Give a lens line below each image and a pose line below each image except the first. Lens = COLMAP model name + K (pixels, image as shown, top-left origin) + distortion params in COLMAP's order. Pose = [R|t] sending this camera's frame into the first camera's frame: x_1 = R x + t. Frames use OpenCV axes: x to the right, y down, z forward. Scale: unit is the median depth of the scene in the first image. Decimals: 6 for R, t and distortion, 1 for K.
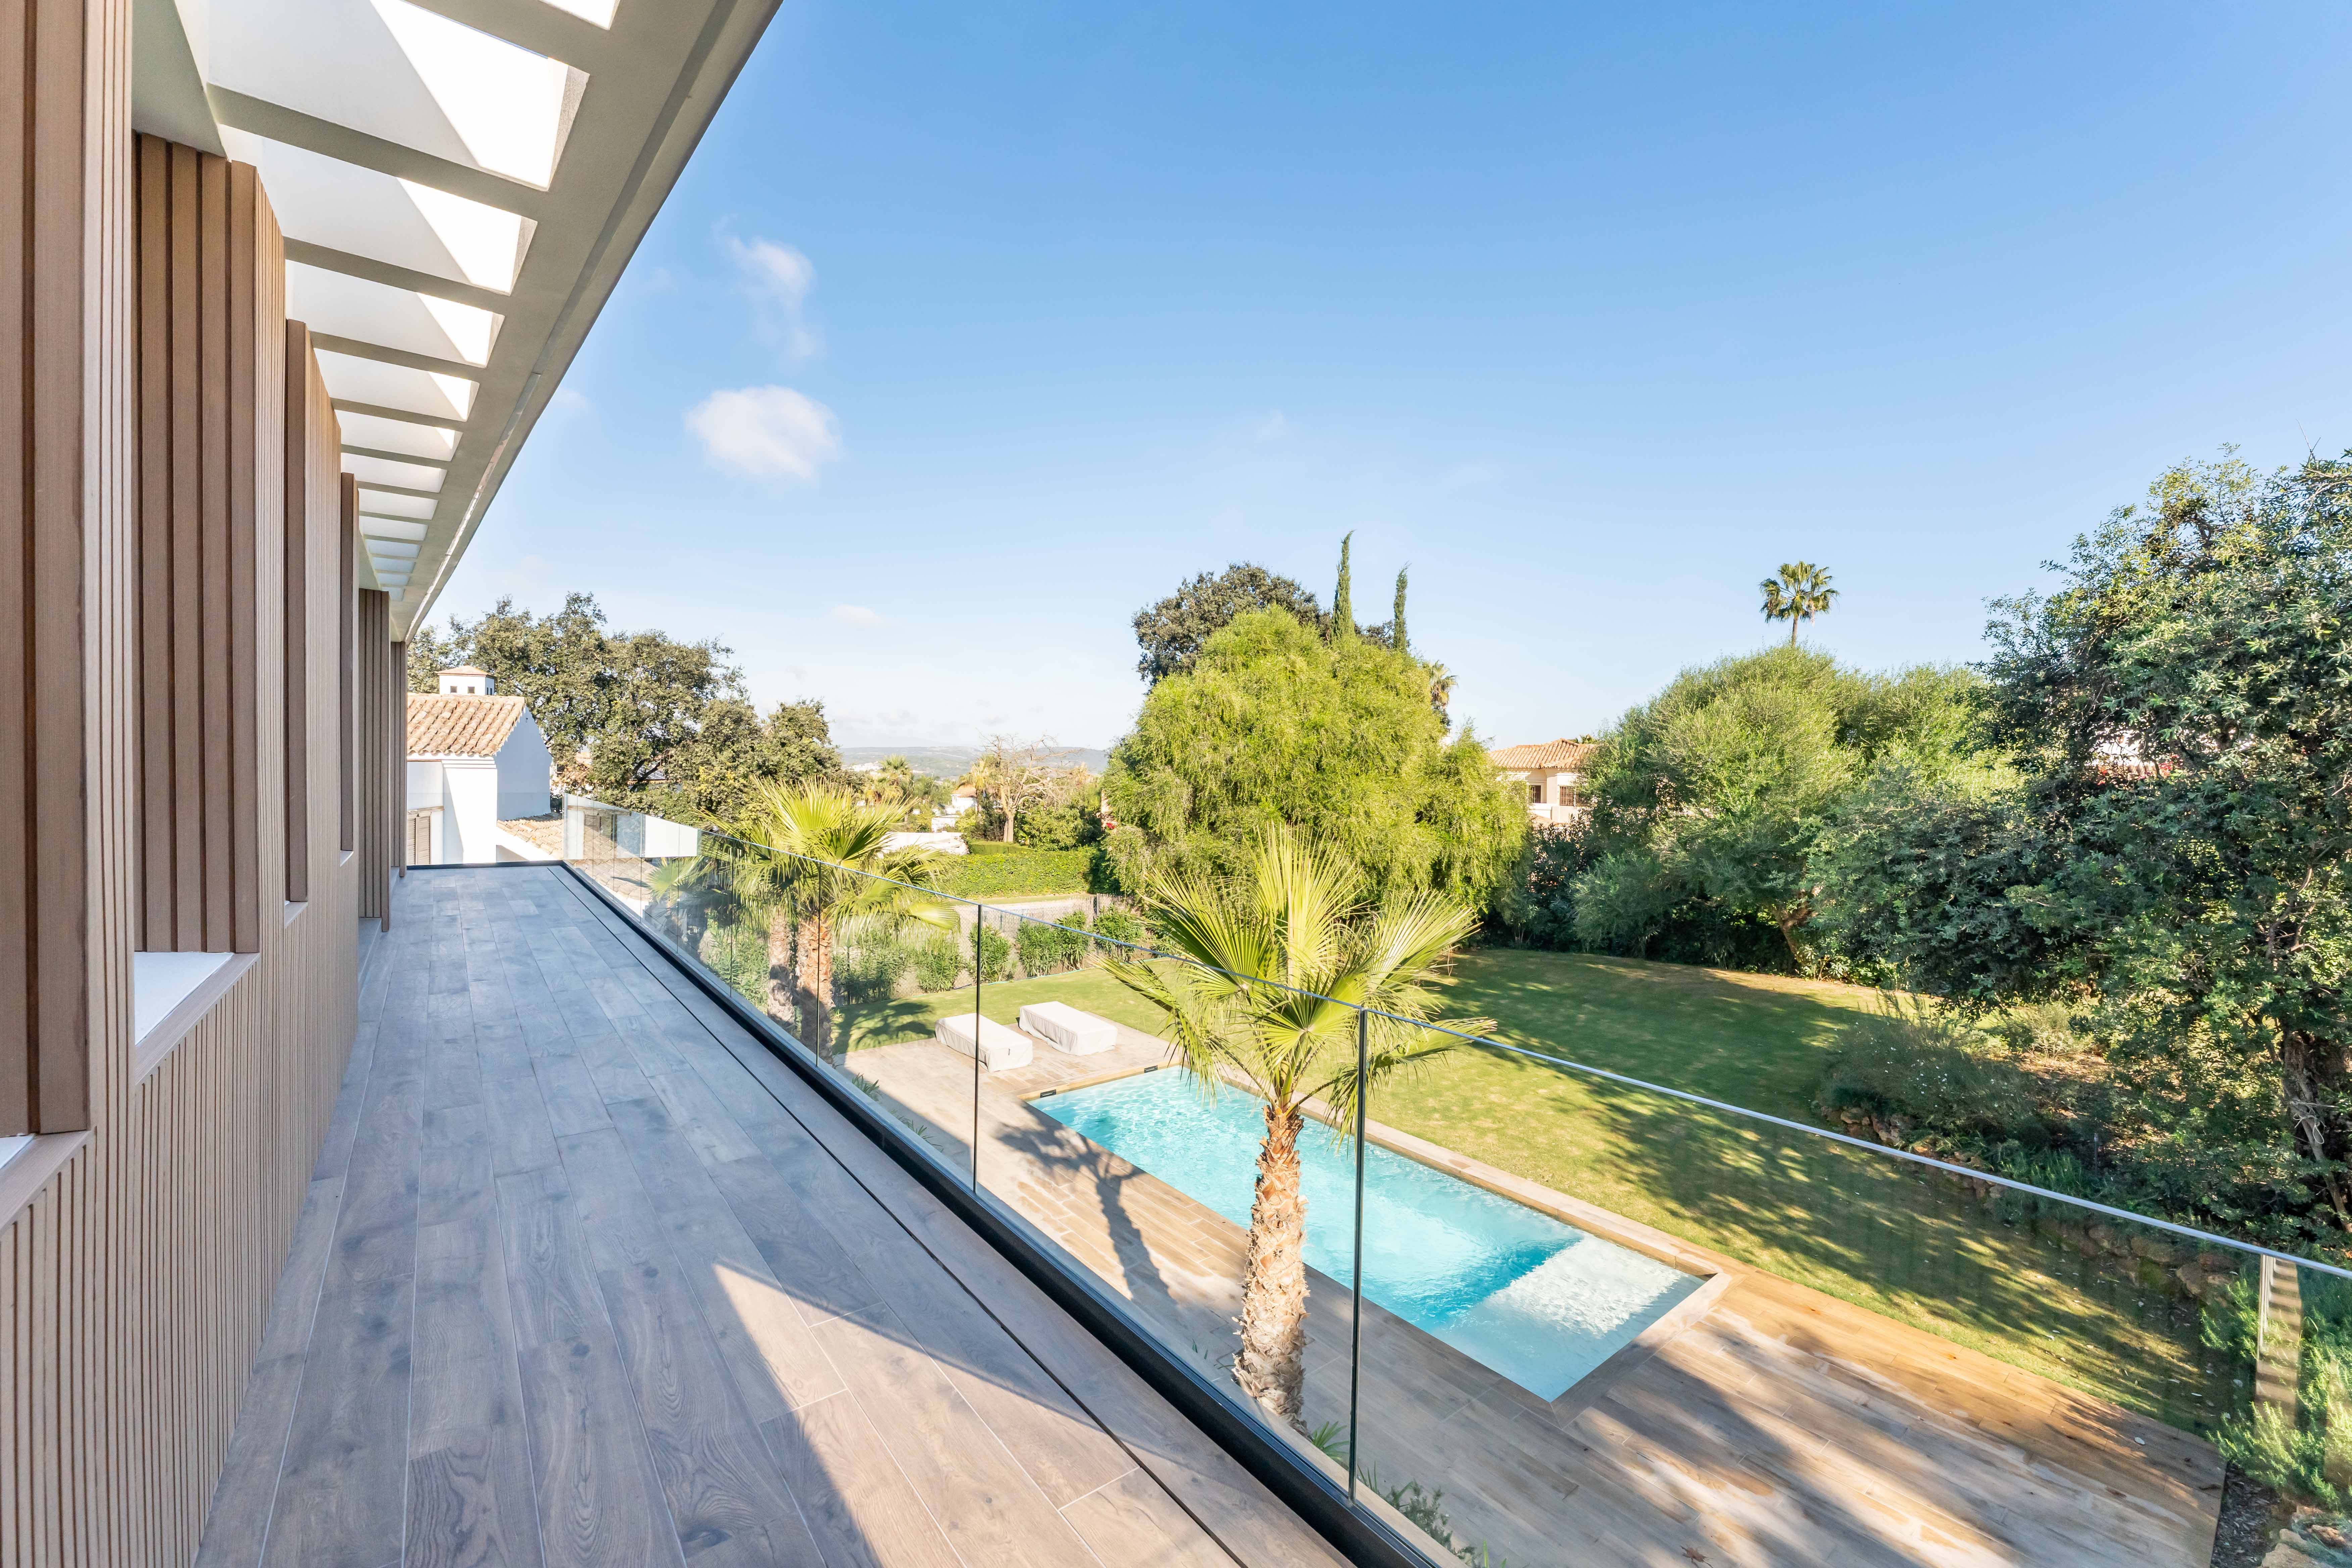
lens RADIAL K [[927.5, 0, 1176.0], [0, 927.5, 784.0], [0, 0, 1]] dist [-0.000455, -0.000272]
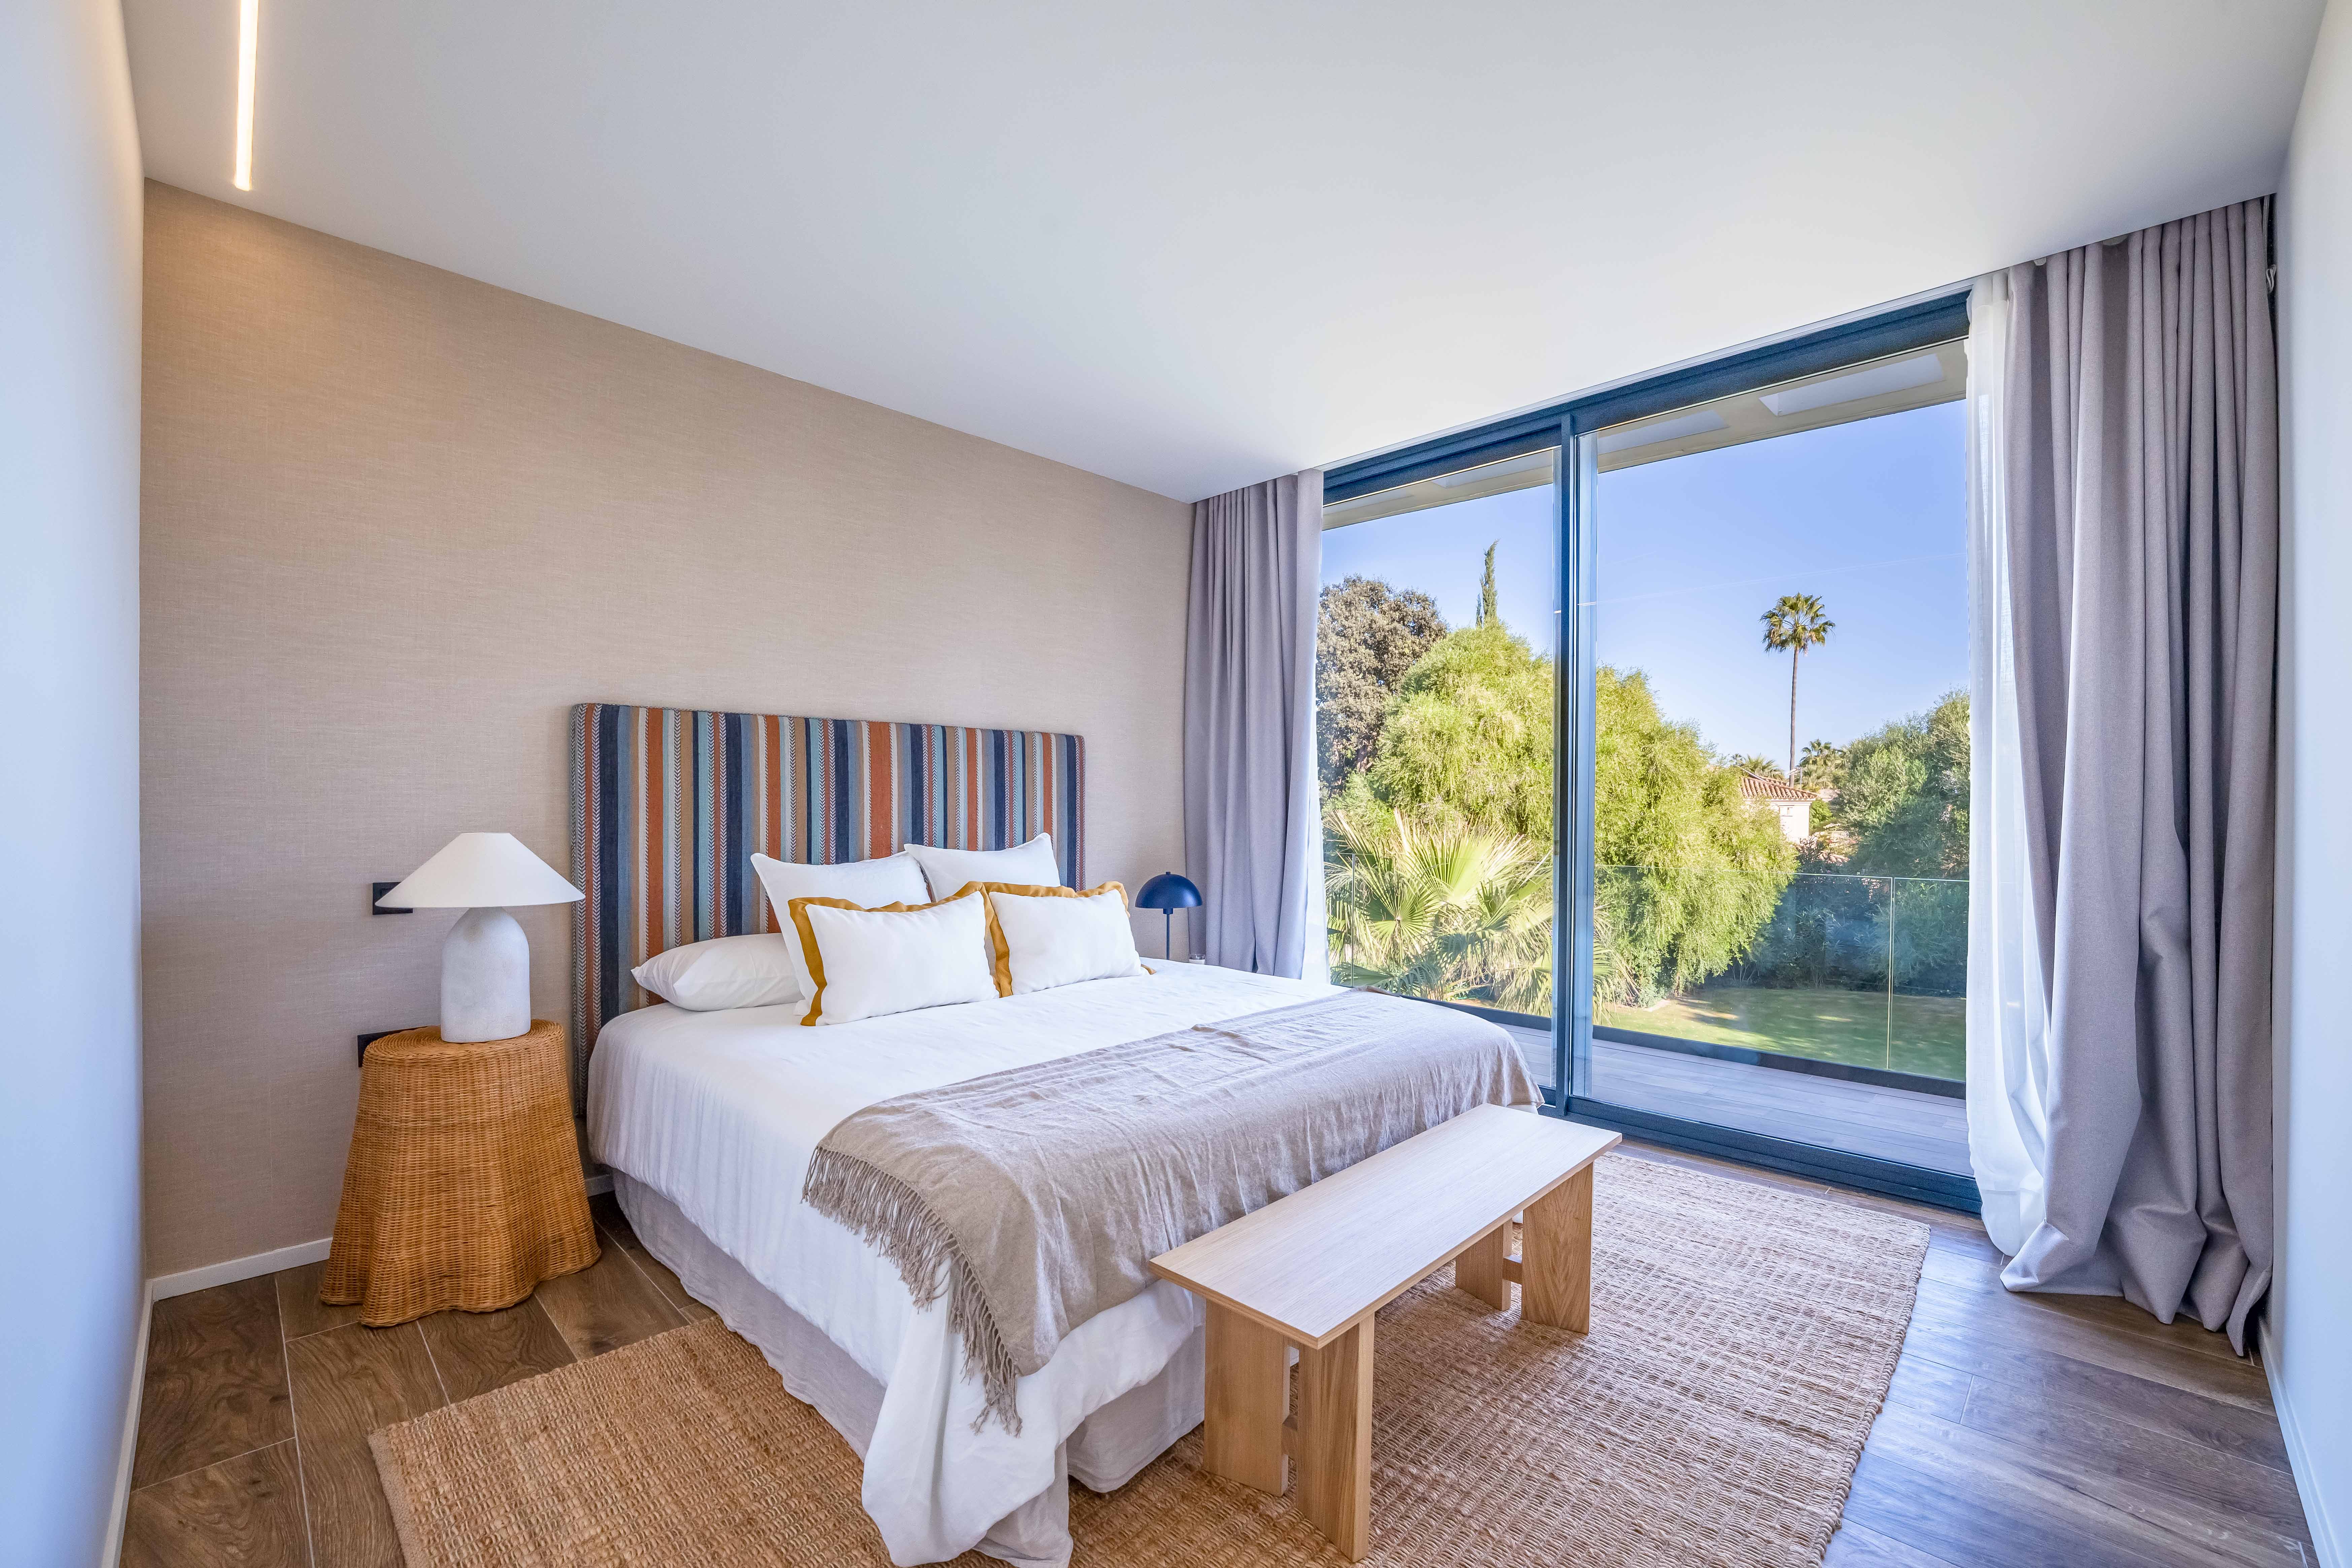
lens RADIAL K [[968.3, 0, 1218.3], [0, 968.3, 813.1], [0, 0, 1]] dist [-0.025818, 0.000018]
pose [[0.989654, -0.011430, 0.143015, -0.657426], [0.012026, 0.999922, -0.003307, -0.004562], [-0.142966, 0.004993, 0.989715, 0.236713]]
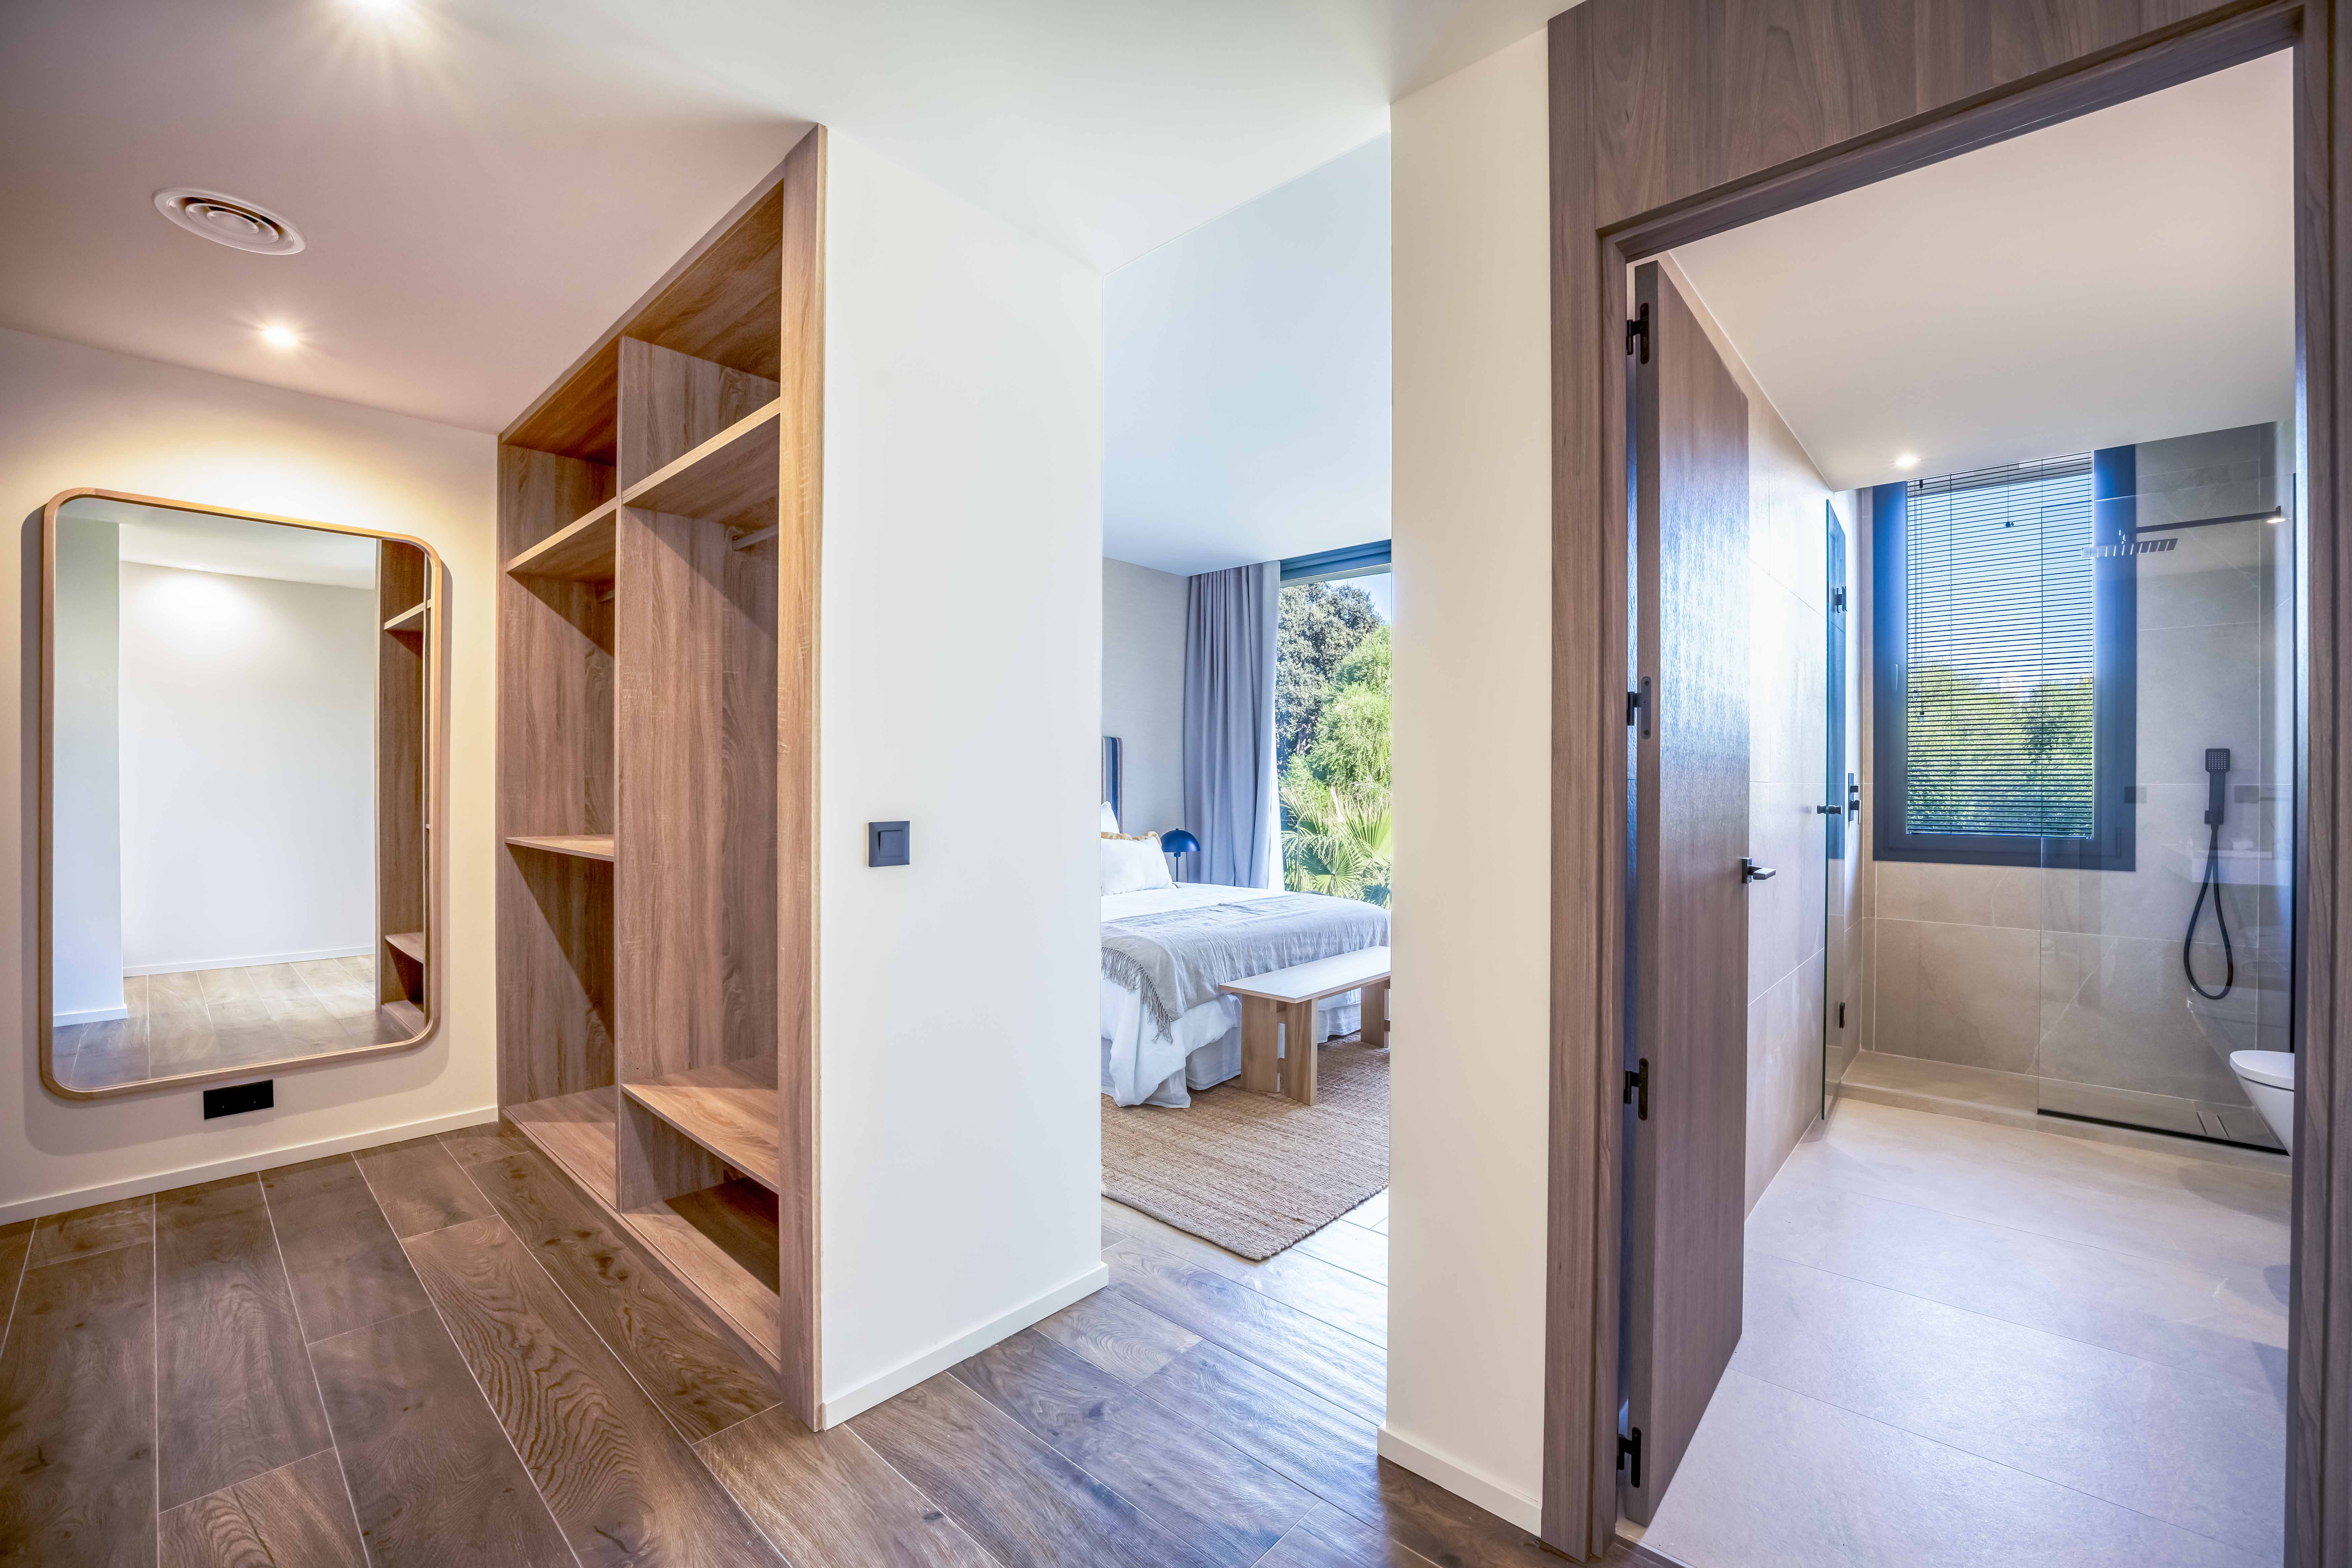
lens RADIAL K [[959.3, 0, 1176.0], [0, 959.3, 784.0], [0, 0, 1]] dist [-0.000395, -0.000044]
pose [[0.986745, -0.013658, 0.161700, -0.719131], [0.015790, 0.999804, -0.011910, -0.002411], [-0.161506, 0.014305, 0.986768, 0.044621]]
